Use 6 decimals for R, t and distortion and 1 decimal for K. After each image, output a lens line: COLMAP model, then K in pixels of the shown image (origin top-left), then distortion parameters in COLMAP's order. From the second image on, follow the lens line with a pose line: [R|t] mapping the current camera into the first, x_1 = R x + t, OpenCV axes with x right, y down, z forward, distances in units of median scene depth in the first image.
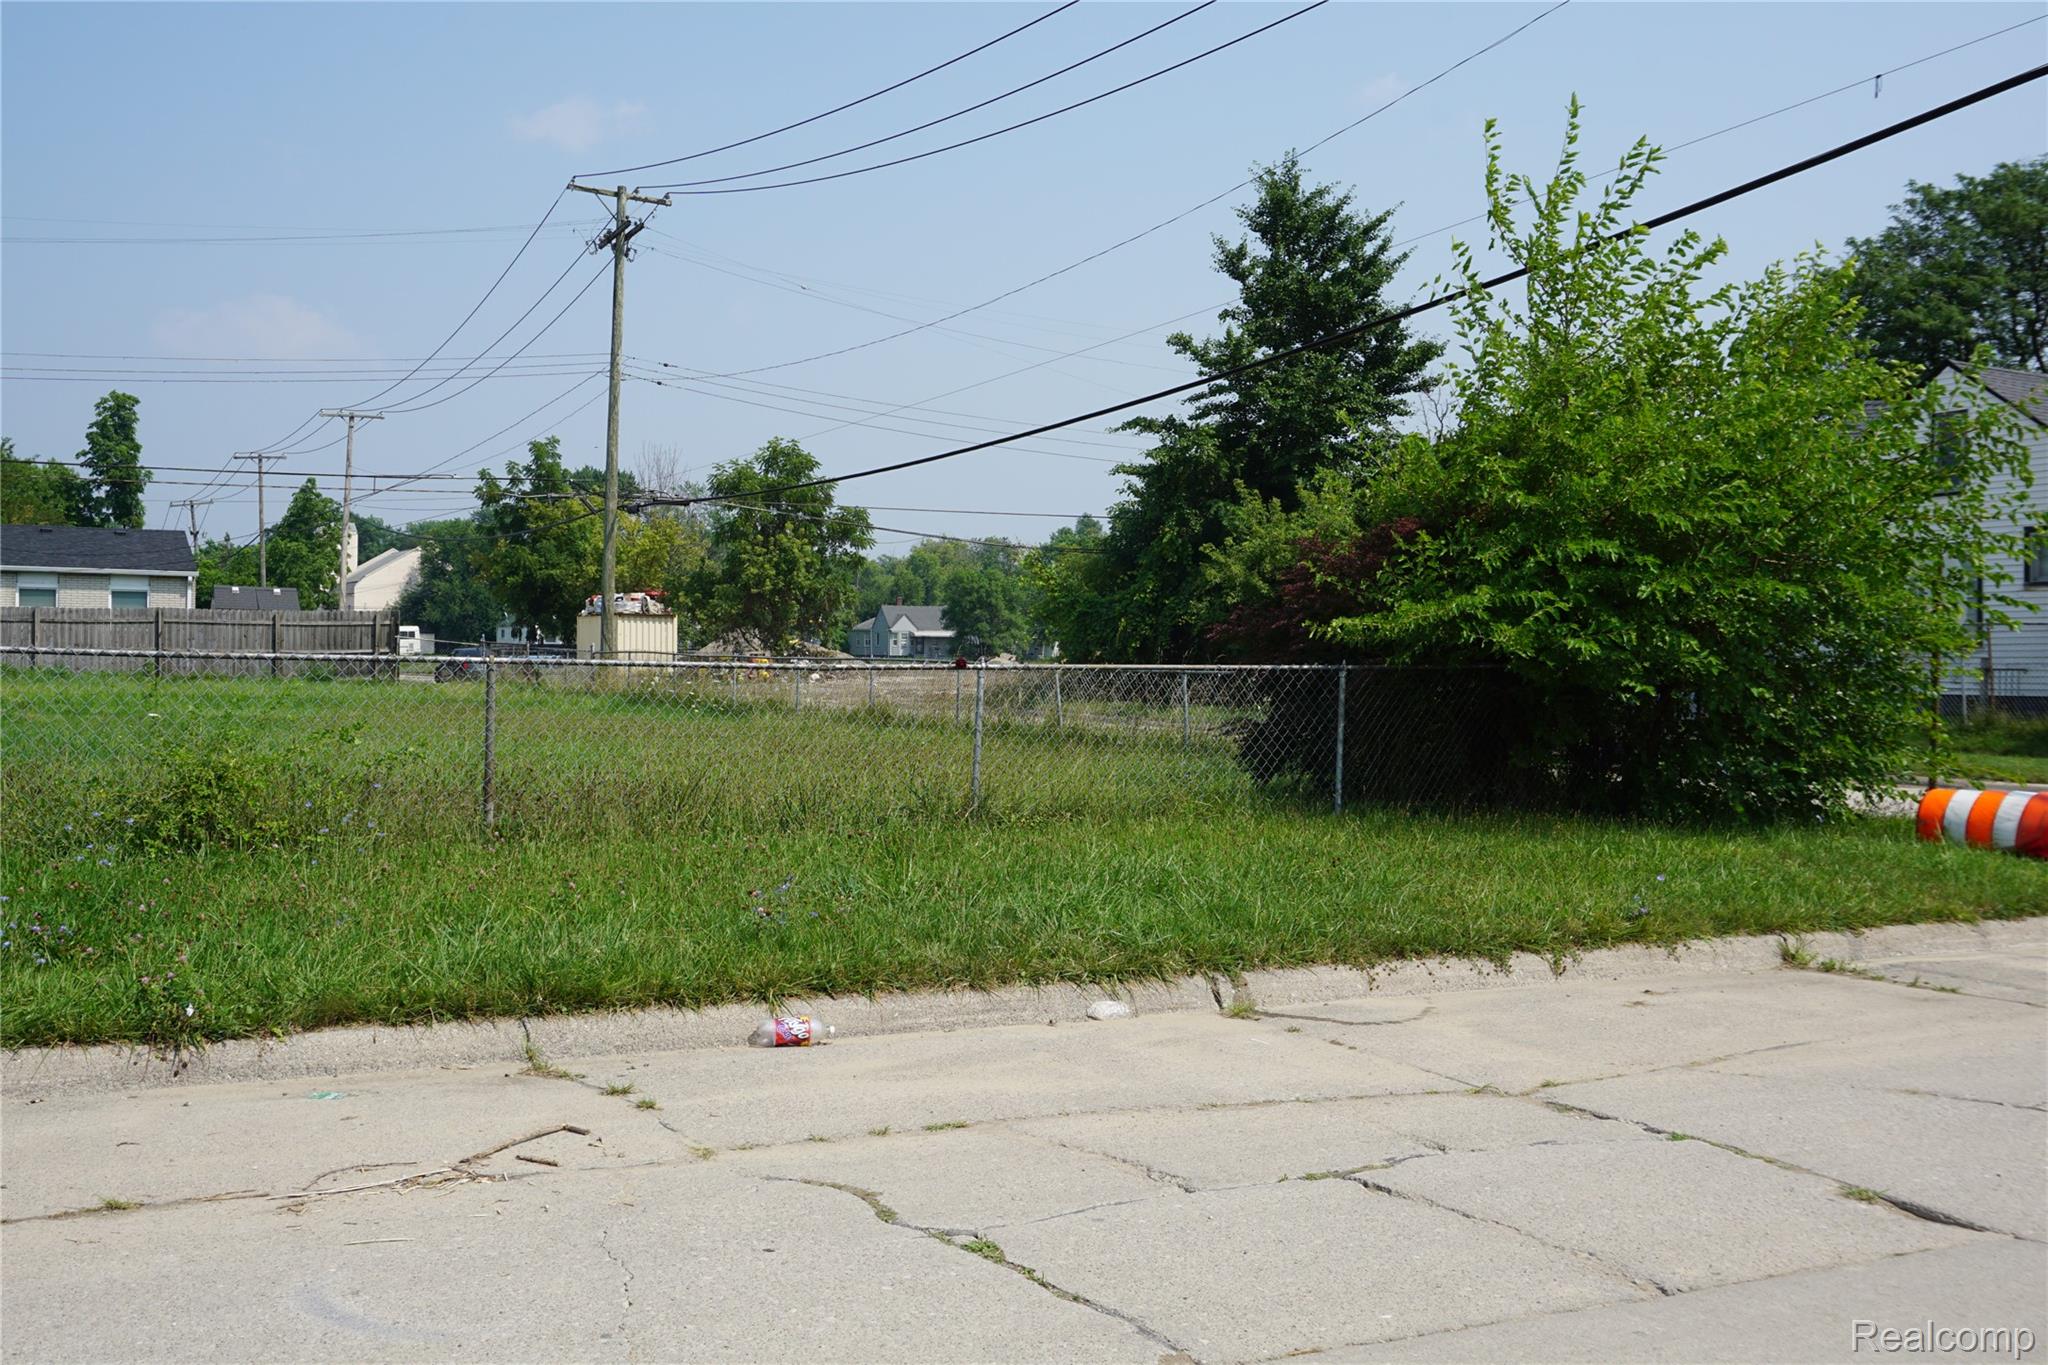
lens RADIAL K [[2105.0, 0, 1024.0], [0, 2105.0, 682.5], [0, 0, 1]] dist [0.015531, -0.006551]
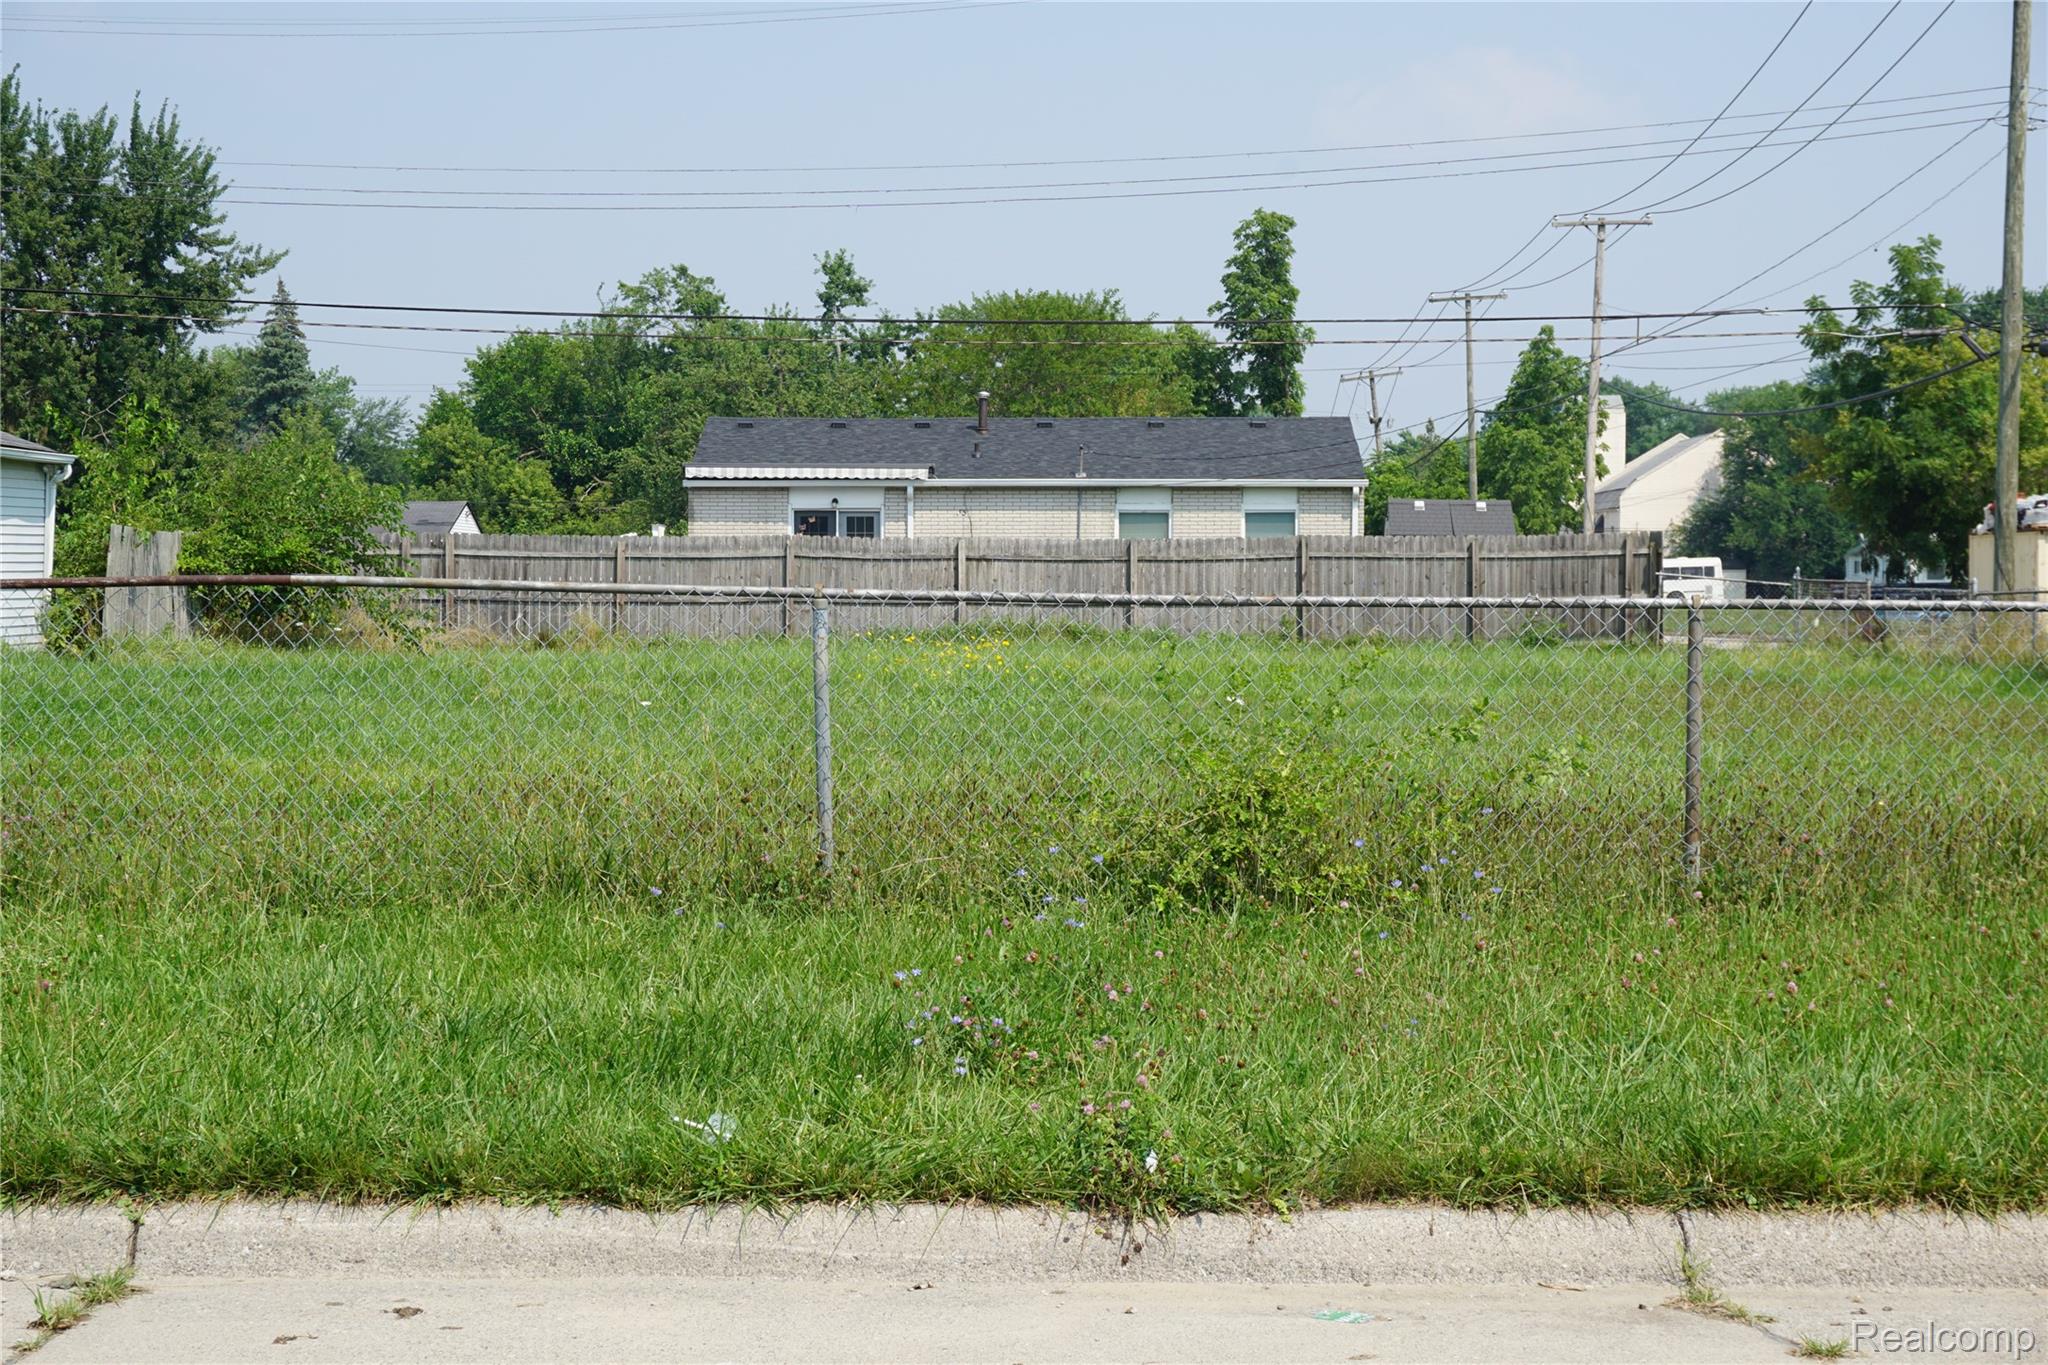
lens RADIAL K [[3461.9, 0, 1024.0], [0, 3461.9, 682.5], [0, 0, 1]] dist [0.045868, -0.164024]
pose [[0.886736, -0.002763, -0.462267, 0.004209], [0.007351, 0.999940, 0.008125, 0.000337], [0.462217, -0.010603, 0.886703, 0.005796]]
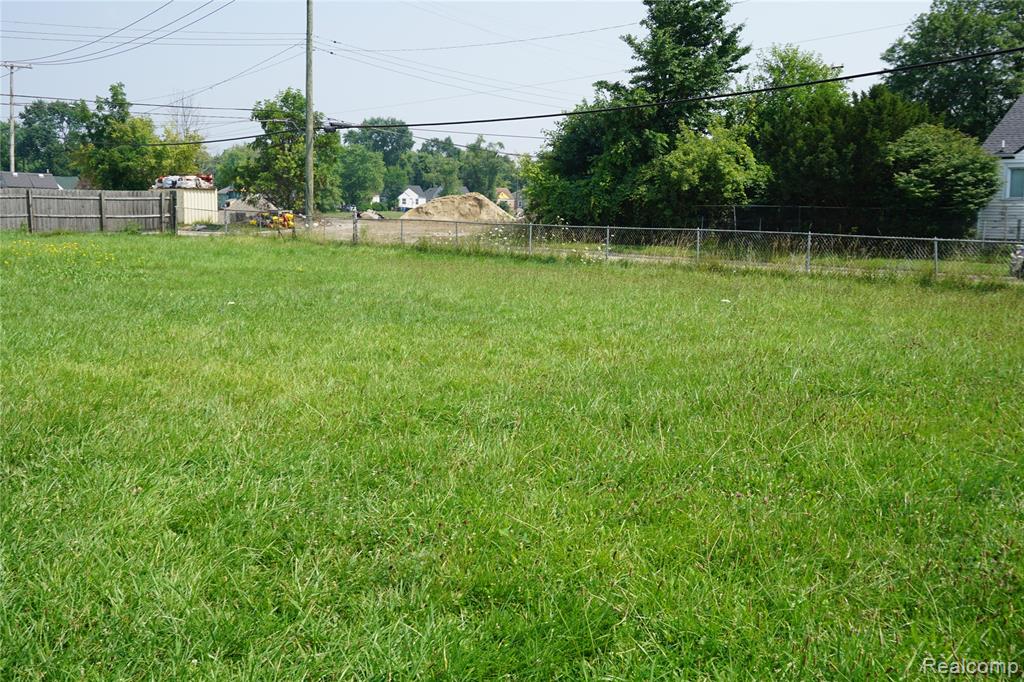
lens RADIAL K [[1052.5, 0, 512.0], [0, 1052.5, 341.0], [0, 0, 1]] dist [0.015531, -0.006551]
pose [[0.970550, -0.029118, 0.239132, -0.132971], [0.001423, 0.993344, 0.115178, -0.006695], [-0.240894, -0.111446, 0.964132, 0.077346]]
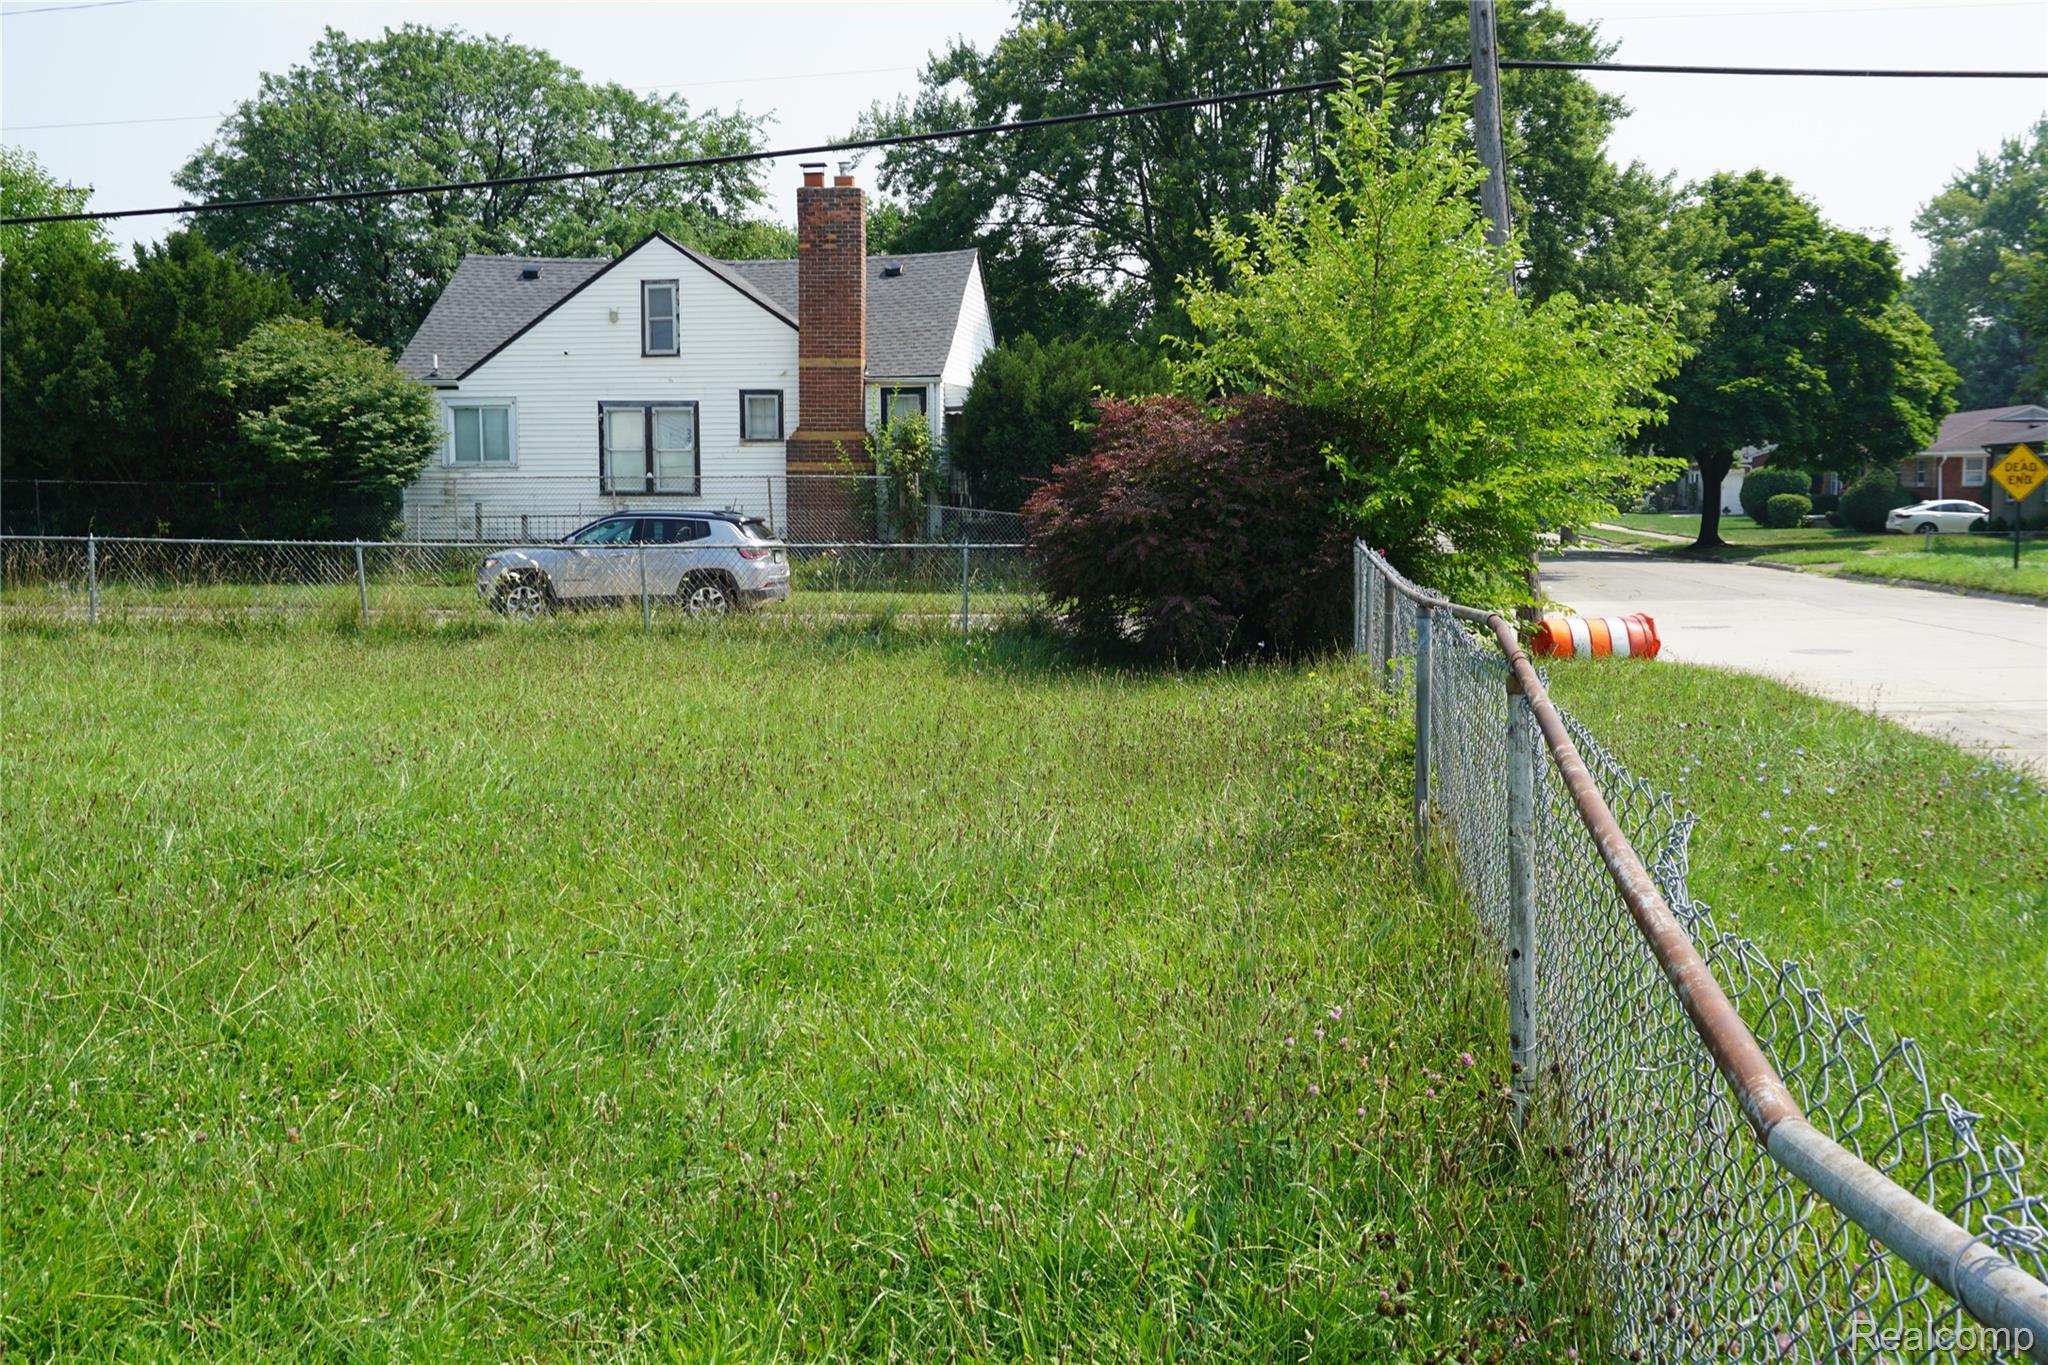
lens RADIAL K [[2105.0, 0, 1024.0], [0, 2105.0, 682.5], [0, 0, 1]] dist [0.015531, -0.006551]
pose [[0.578314, -0.081929, 0.811690, -0.186944], [0.014307, 0.995810, 0.090320, -0.008879], [-0.815689, -0.040620, 0.577063, 0.184862]]
